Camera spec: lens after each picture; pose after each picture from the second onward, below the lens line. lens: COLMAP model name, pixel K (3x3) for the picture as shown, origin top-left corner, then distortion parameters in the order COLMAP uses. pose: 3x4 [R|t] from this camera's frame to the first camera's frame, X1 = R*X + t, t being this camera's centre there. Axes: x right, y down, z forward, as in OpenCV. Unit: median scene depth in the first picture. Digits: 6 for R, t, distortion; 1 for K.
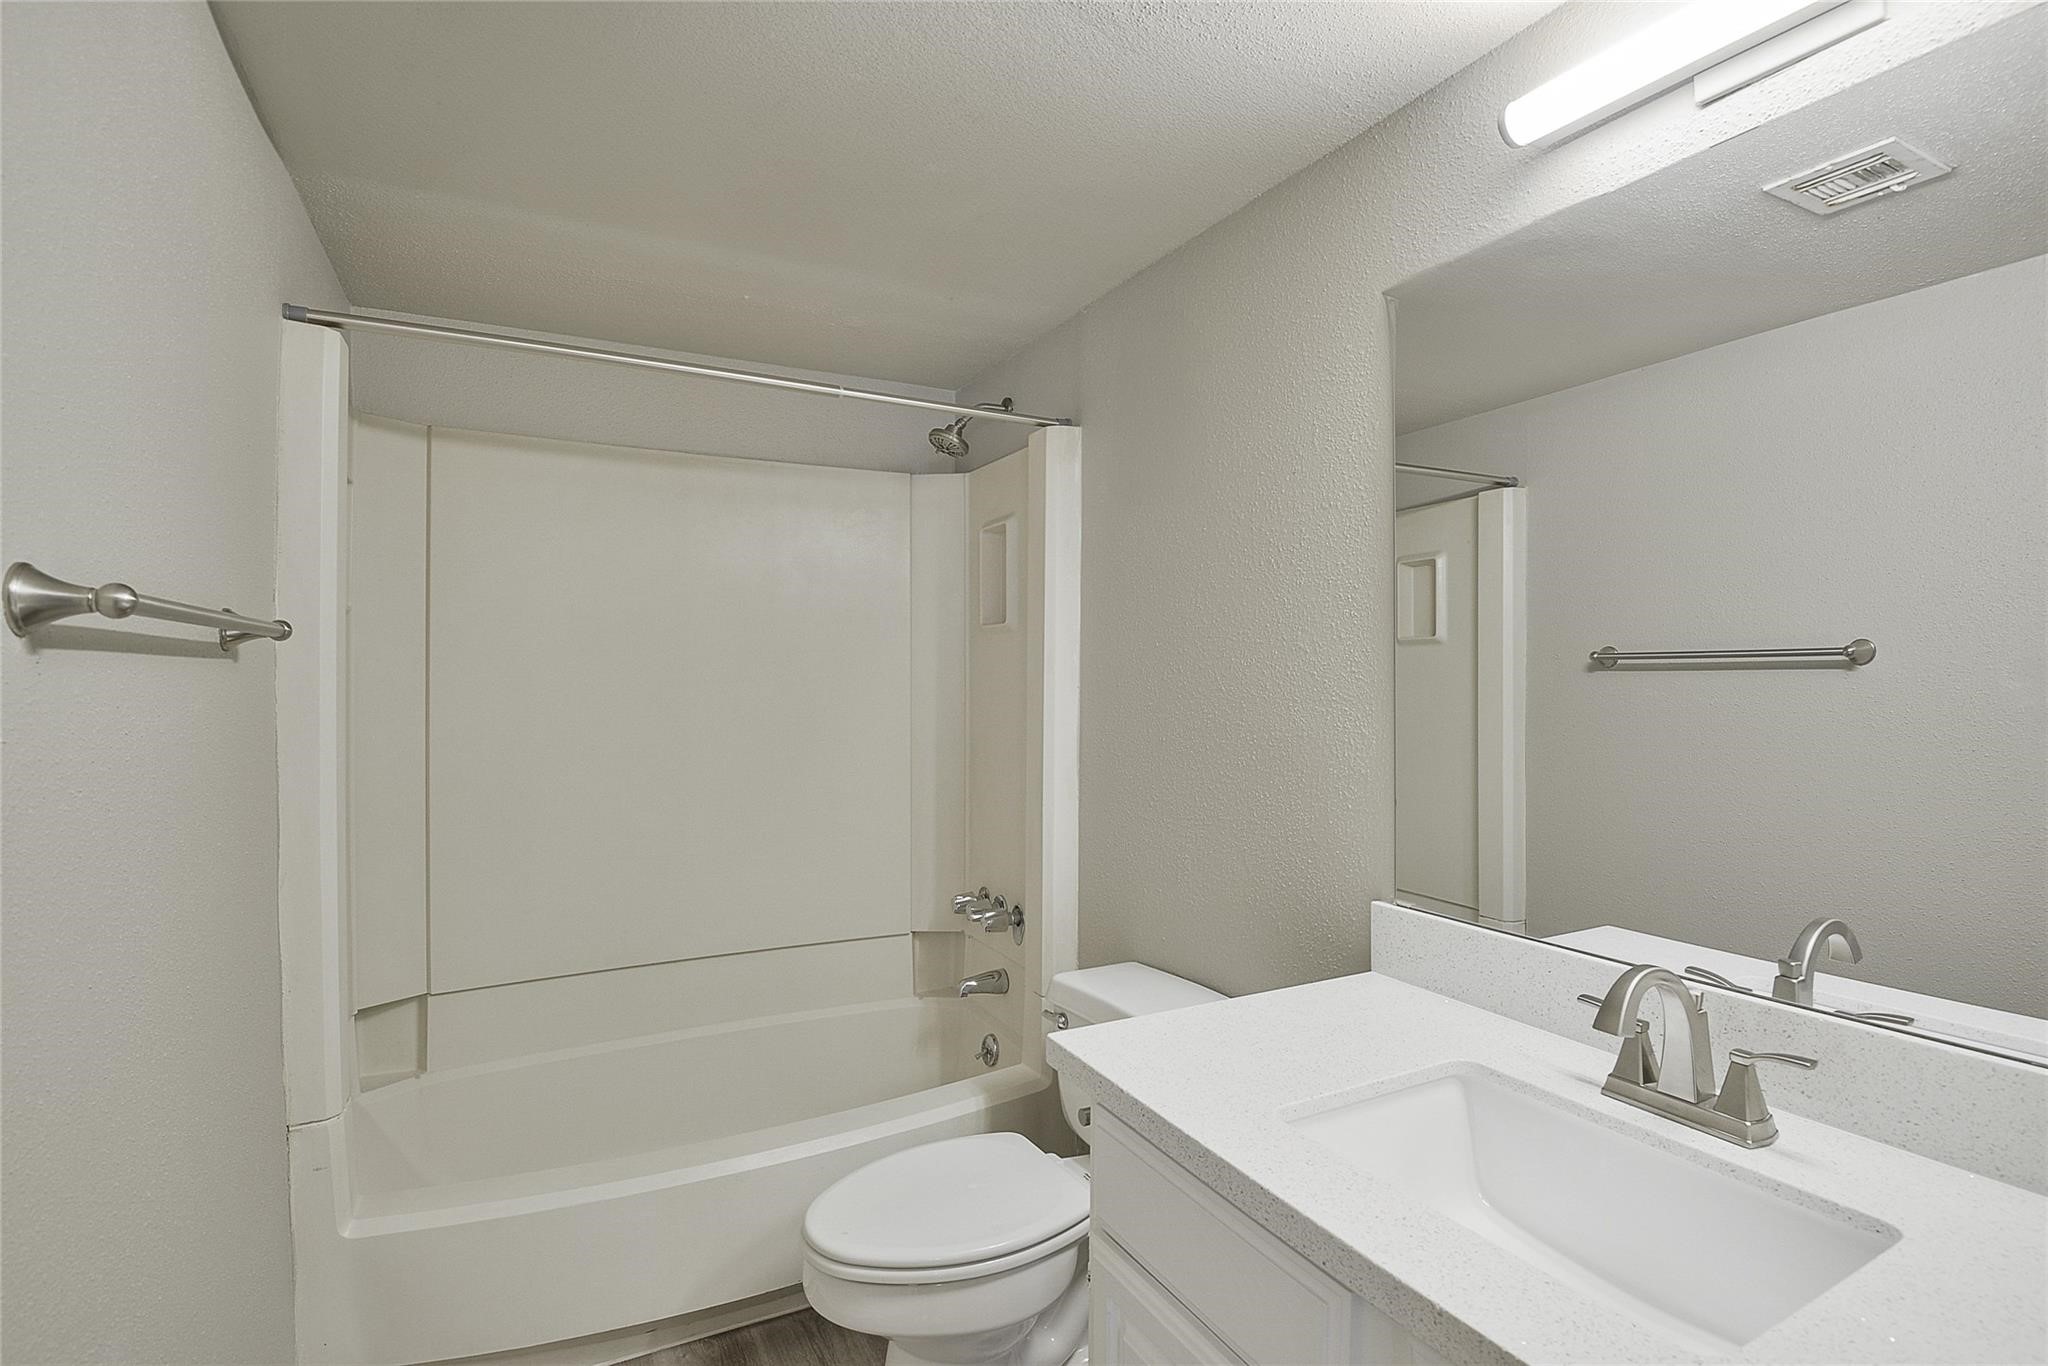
lens RADIAL K [[984.6, 0, 1032.1], [0, 984.6, 677.7], [0, 0, 1]] dist [-0.020116, -0.011427]
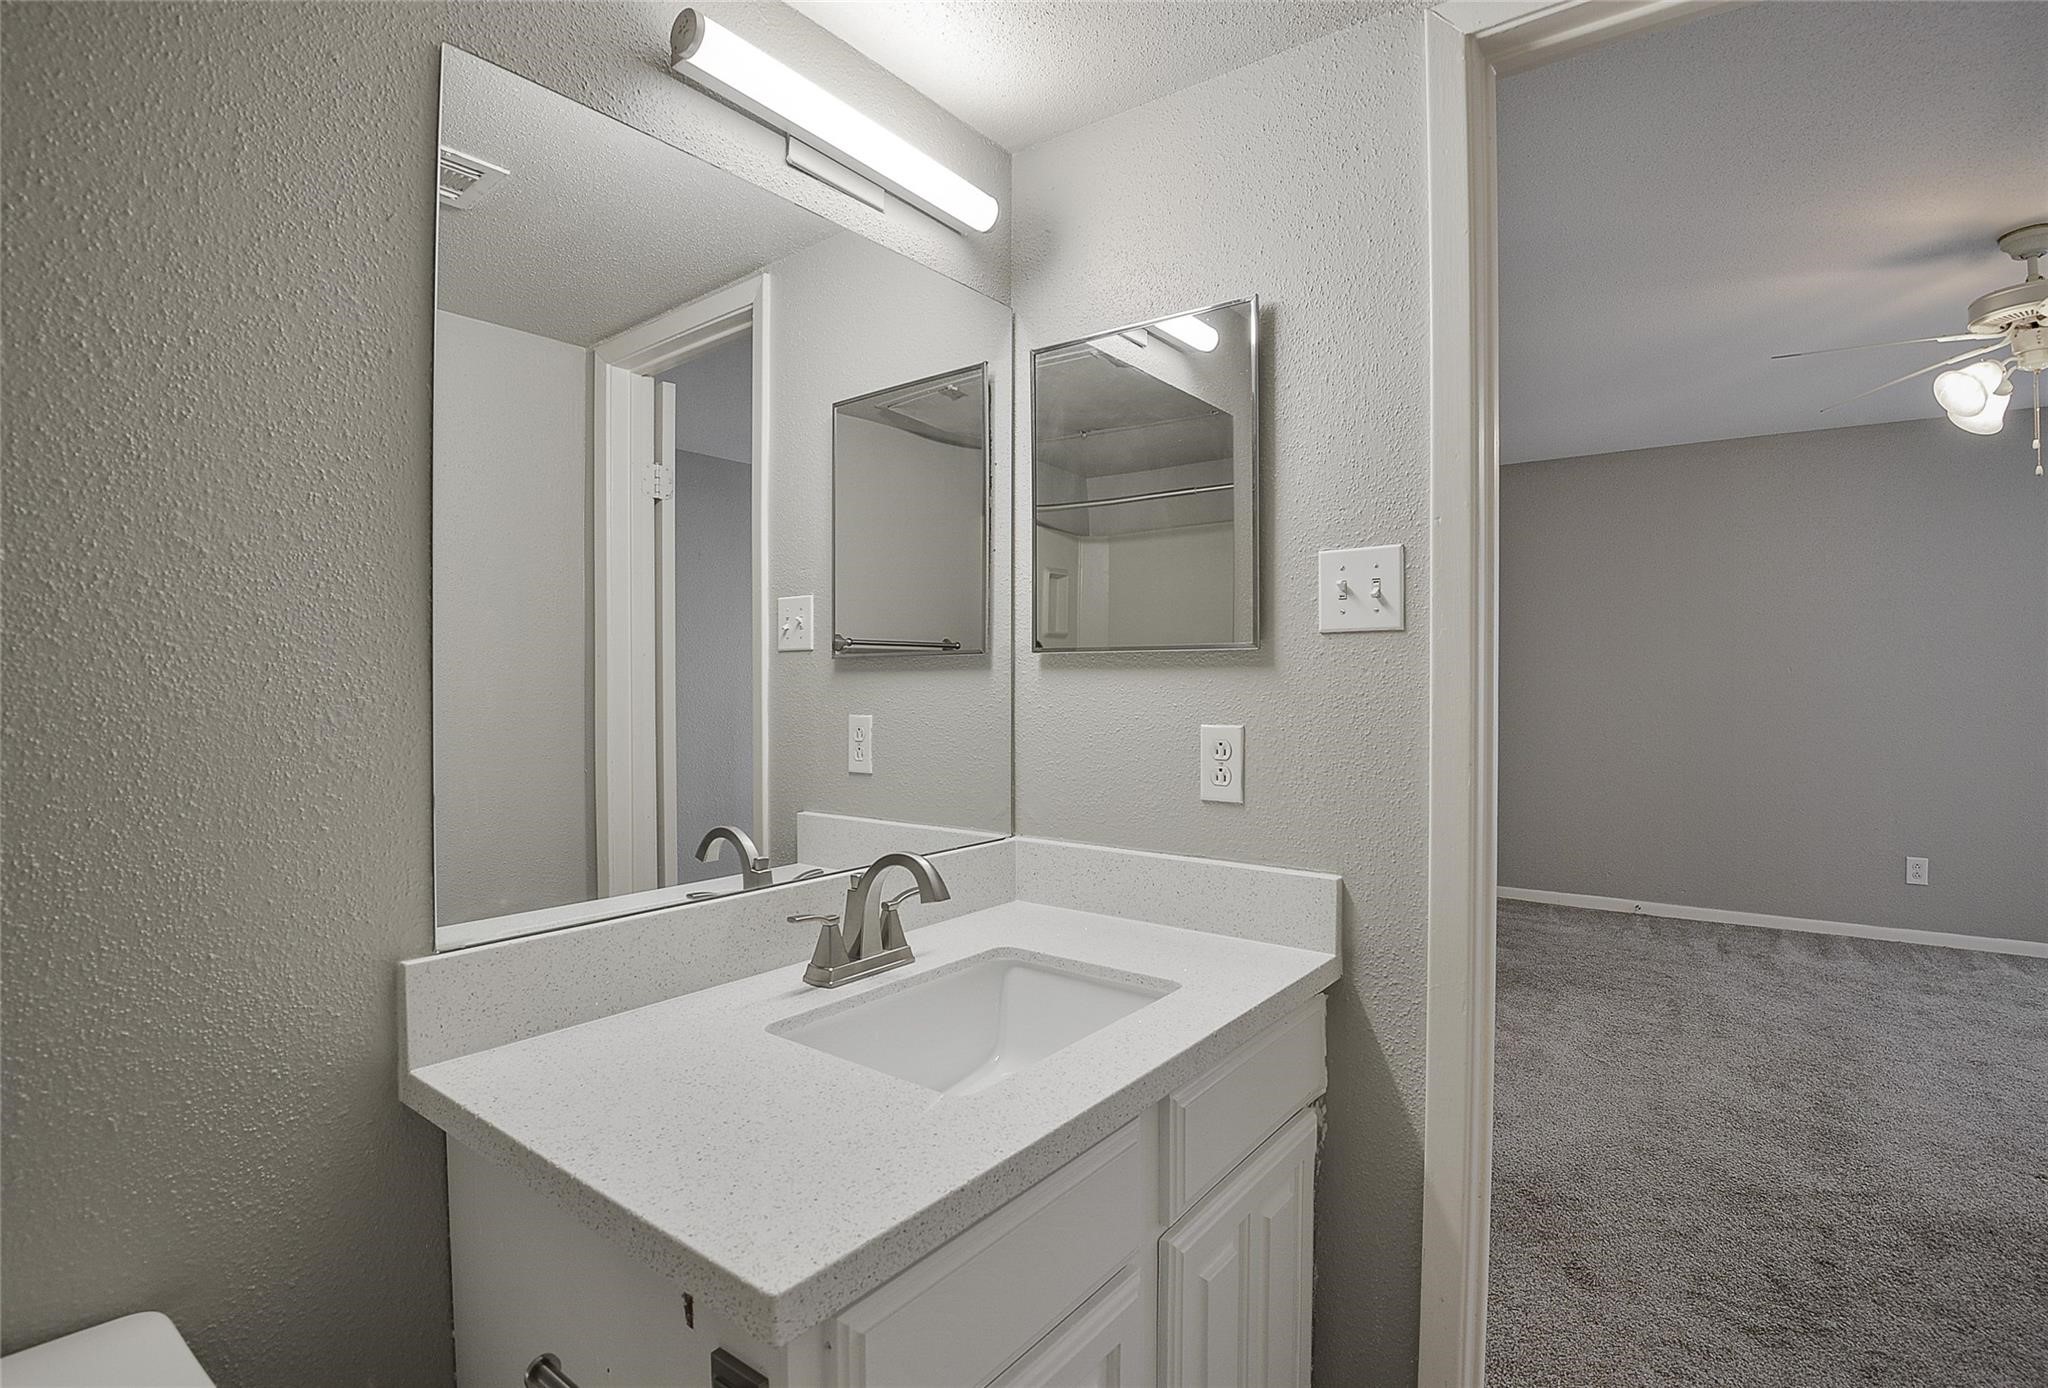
lens RADIAL K [[984.6, 0, 1028.7], [0, 984.6, 692.7], [0, 0, 1]] dist [-0.020116, -0.011427]
pose [[-0.433828, -0.007713, 0.900963, -0.593326], [0.002276, 0.999951, 0.009656, 0.068827], [-0.900993, 0.006239, -0.433789, 1.356905]]
